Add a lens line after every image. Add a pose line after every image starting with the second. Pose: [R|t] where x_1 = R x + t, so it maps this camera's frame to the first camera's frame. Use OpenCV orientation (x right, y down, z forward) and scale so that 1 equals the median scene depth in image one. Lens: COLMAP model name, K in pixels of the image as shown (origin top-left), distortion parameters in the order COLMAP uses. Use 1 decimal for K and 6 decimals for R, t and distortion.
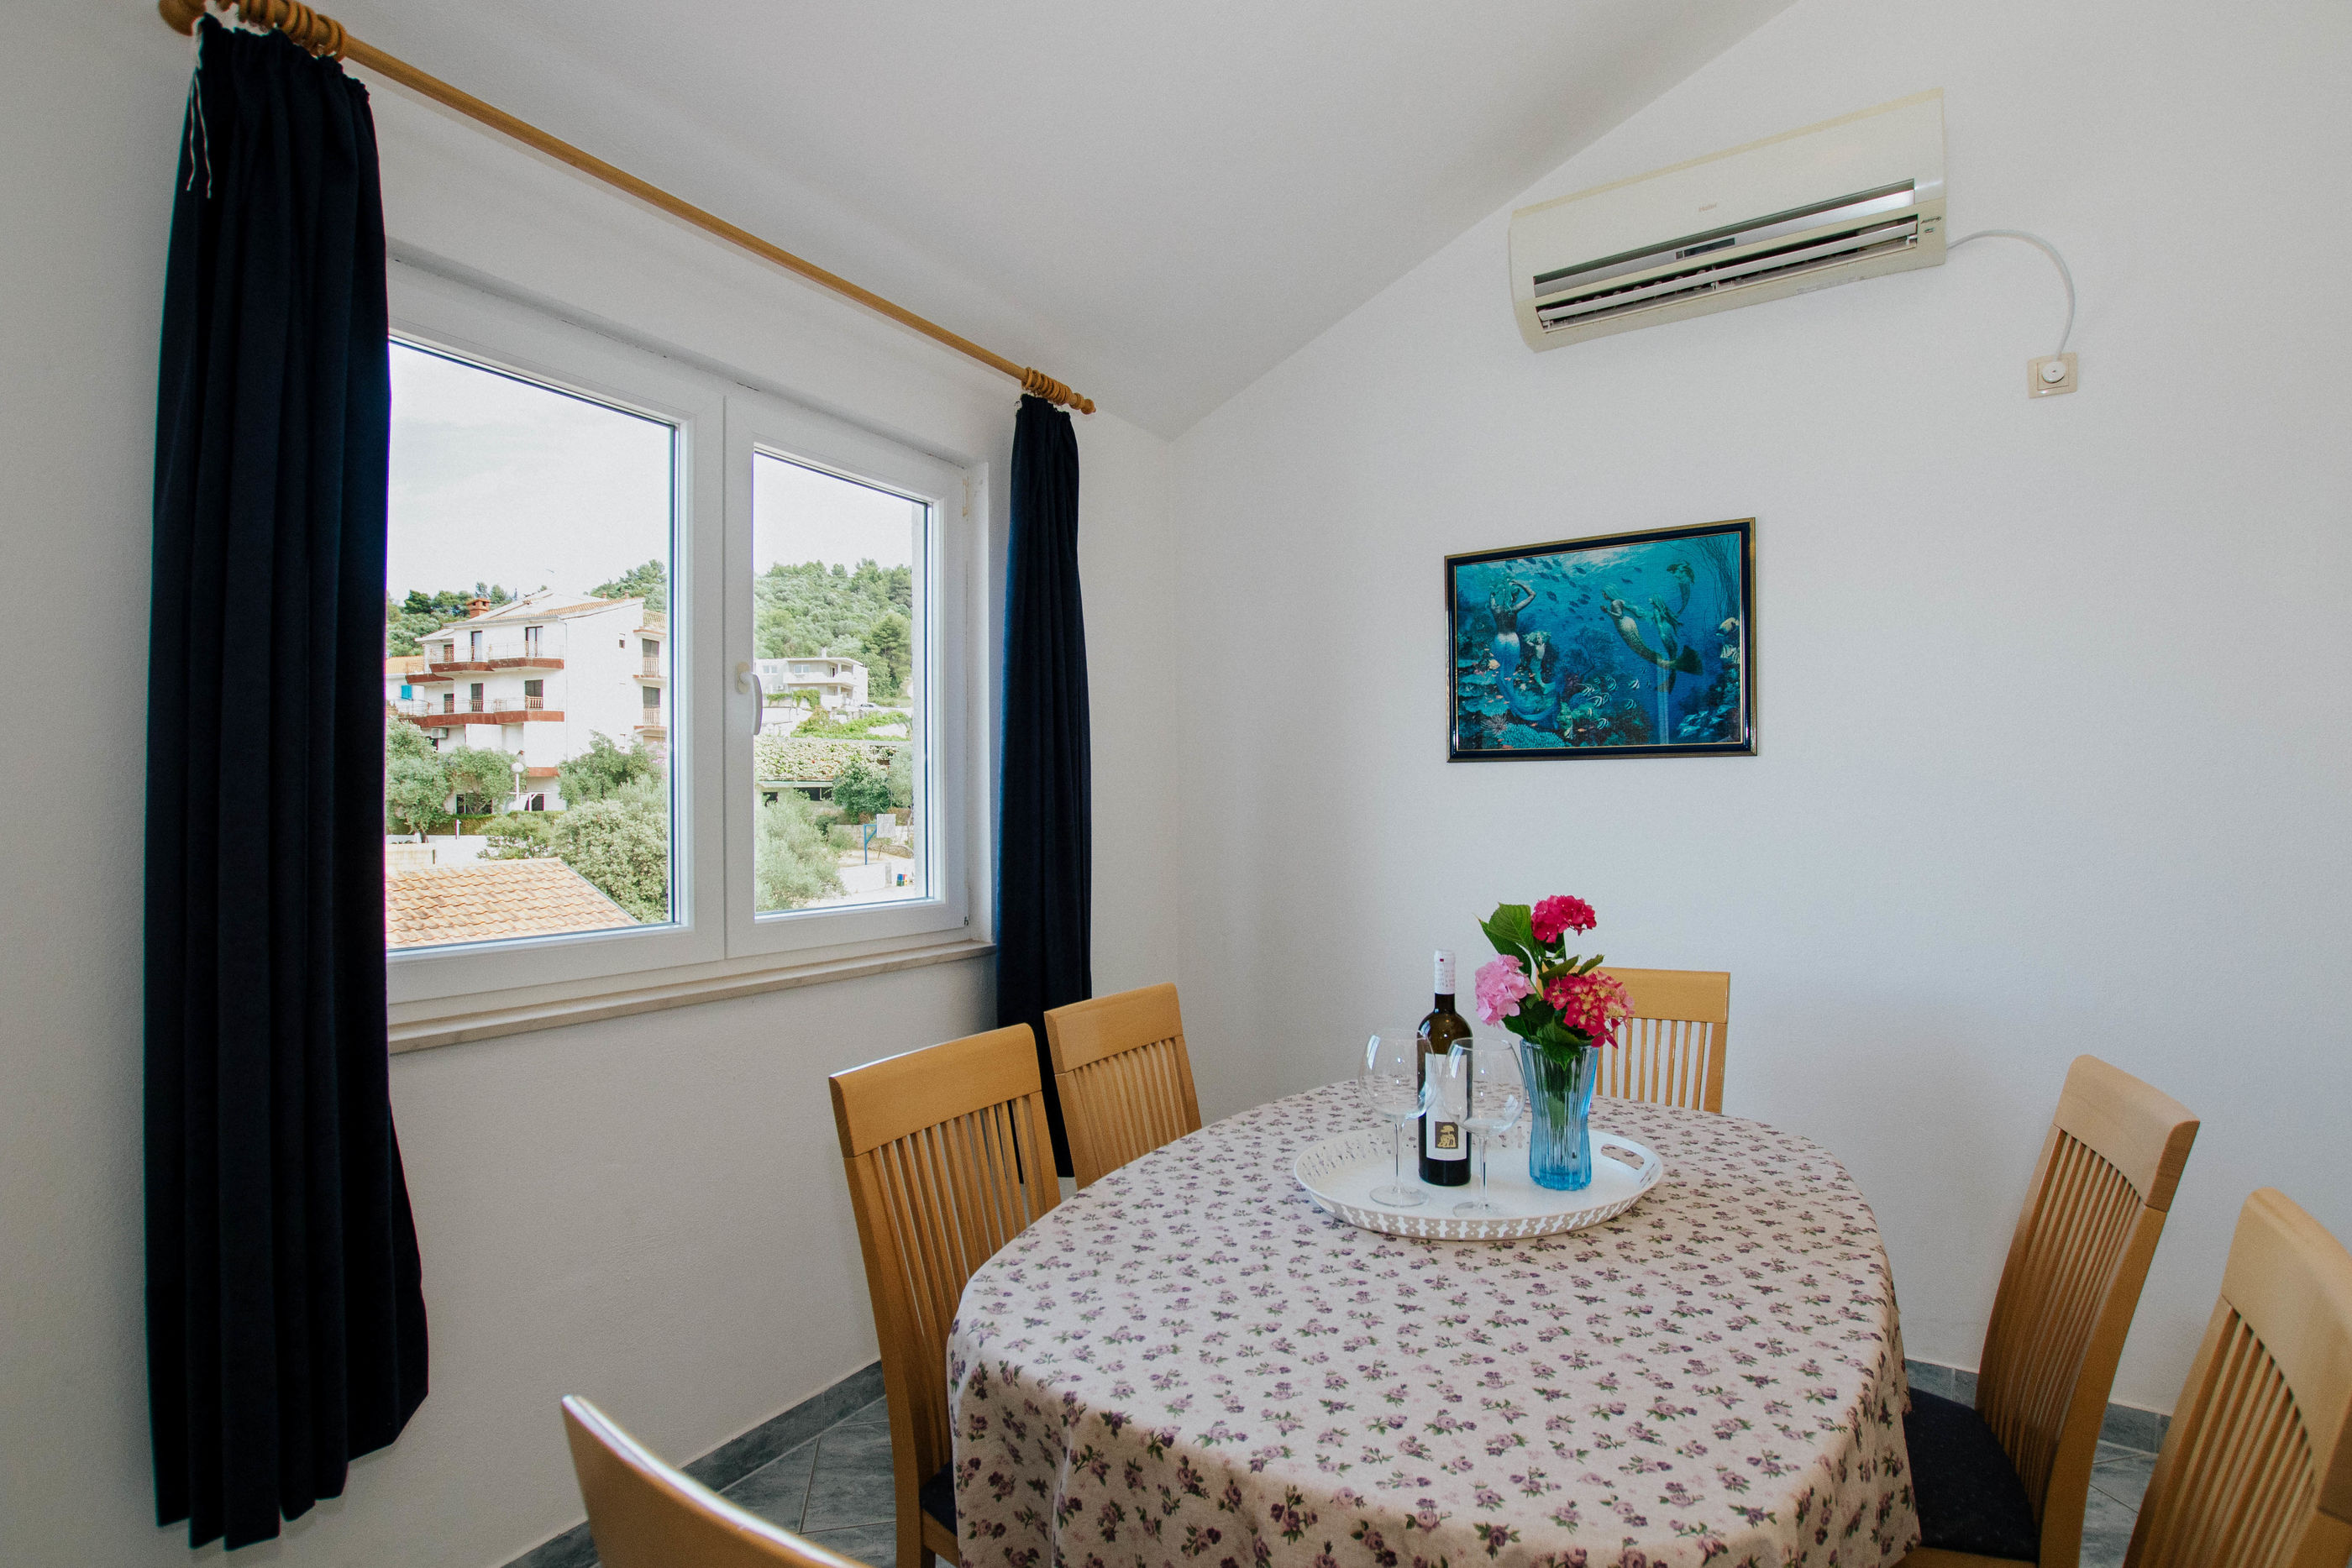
lens RADIAL K [[1091.4, 0, 1172.3], [0, 1091.4, 802.9], [0, 0, 1]] dist [-0.032707, 0.005280]
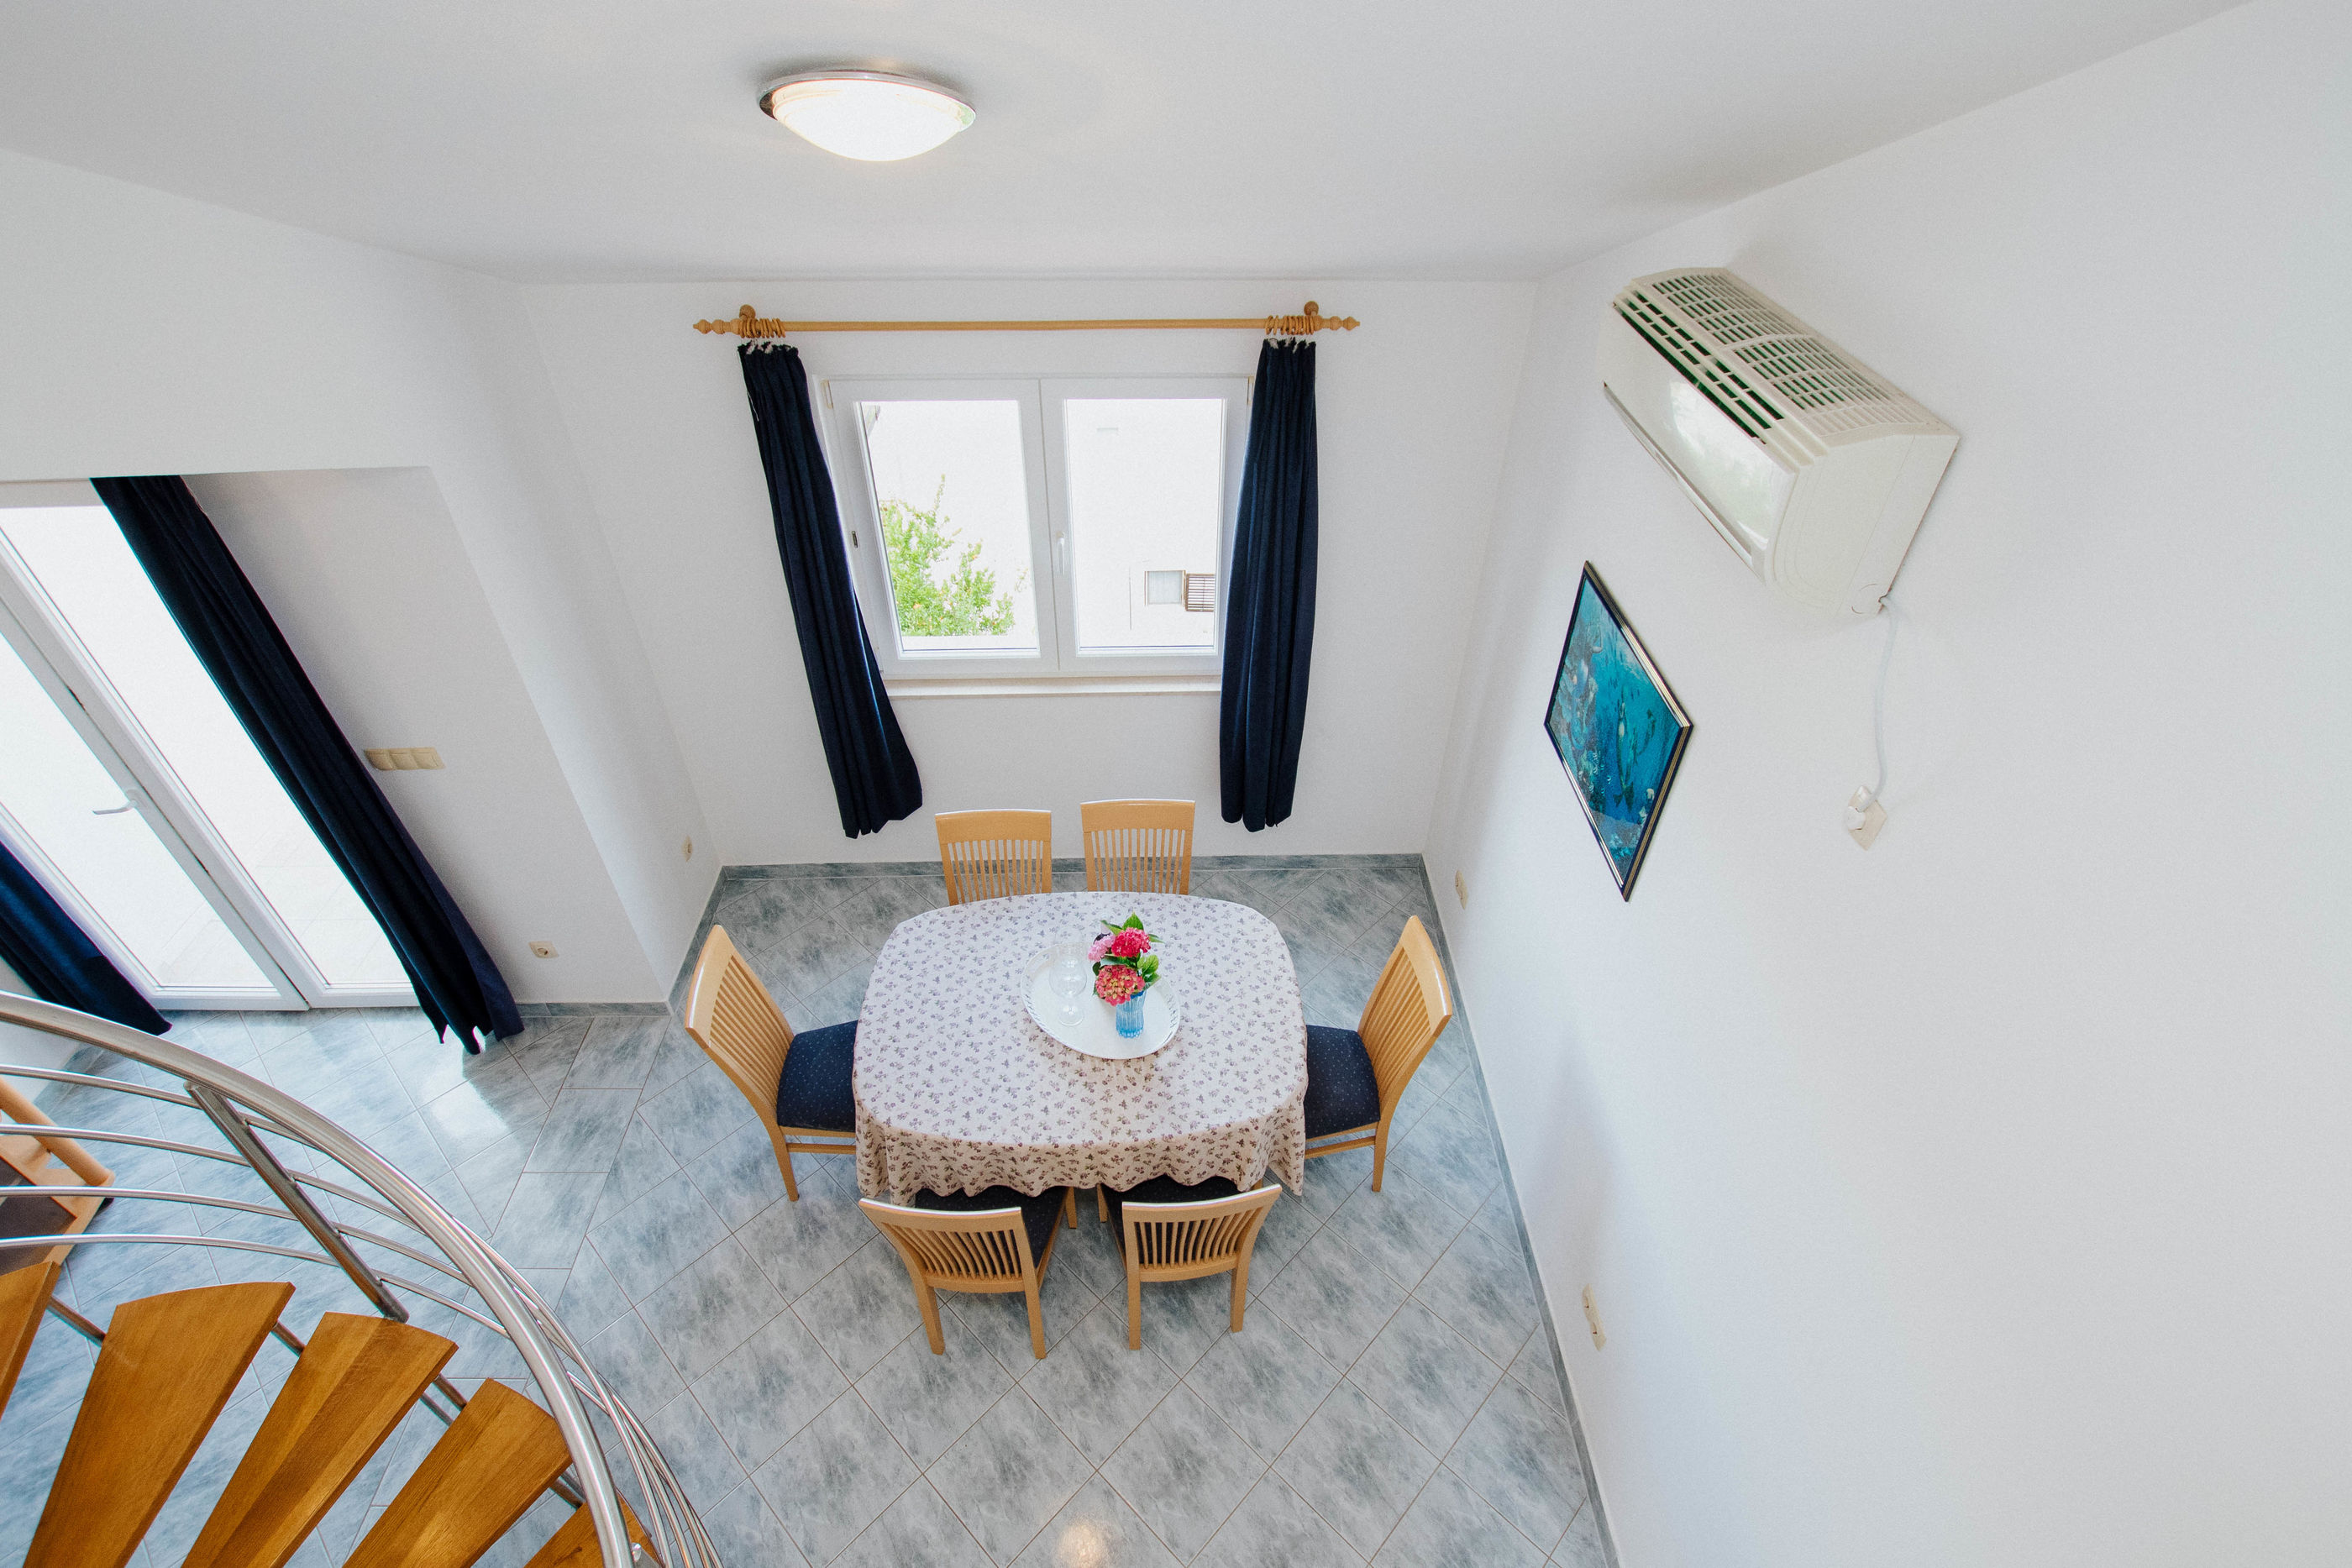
lens RADIAL K [[1117.6, 0, 1158.6], [0, 1117.6, 804.4], [0, 0, 1]] dist [-0.025061, 0.000318]
pose [[0.567196, 0.539456, -0.622315, 0.911319], [-0.001014, 0.756076, 0.654483, -0.843766], [0.823582, -0.370589, 0.429390, 0.170924]]
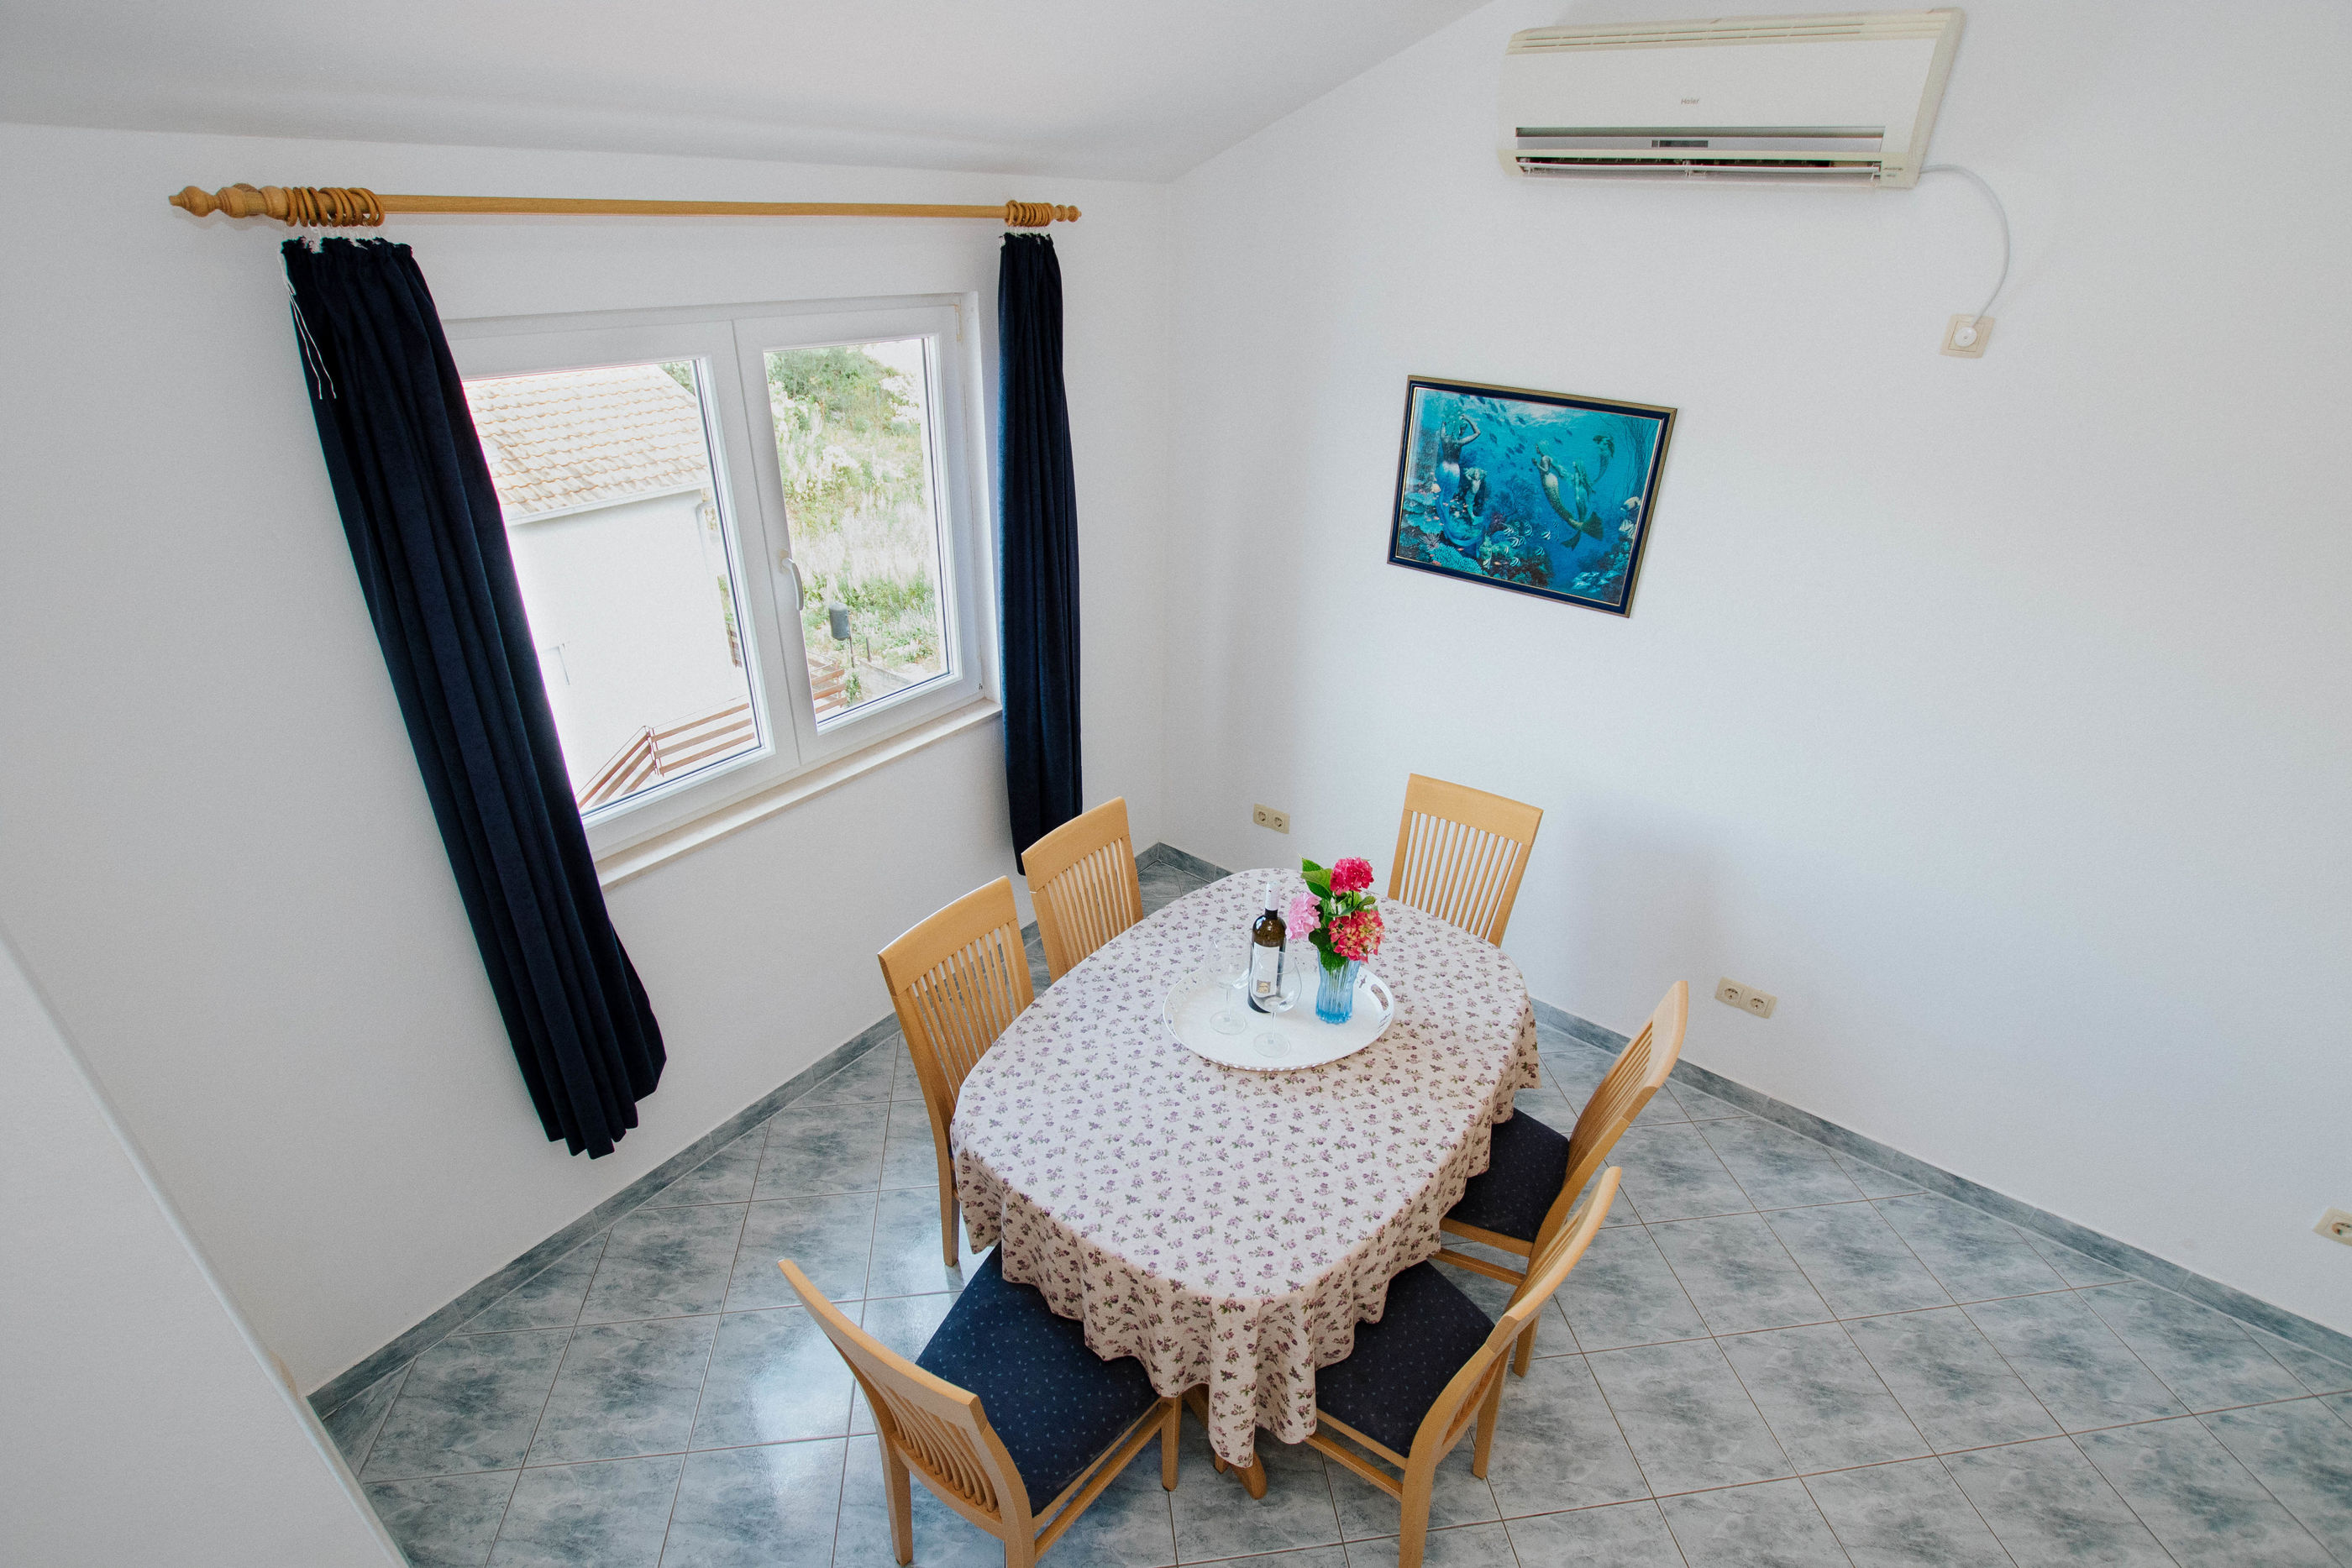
lens RADIAL K [[1091.4, 0, 1172.3], [0, 1091.4, 802.9], [0, 0, 1]] dist [-0.032707, 0.005280]
pose [[0.997296, 0.058732, -0.044176, 0.105635], [-0.030061, 0.874527, 0.484045, -0.424883], [0.067062, -0.481408, 0.873927, -0.168523]]
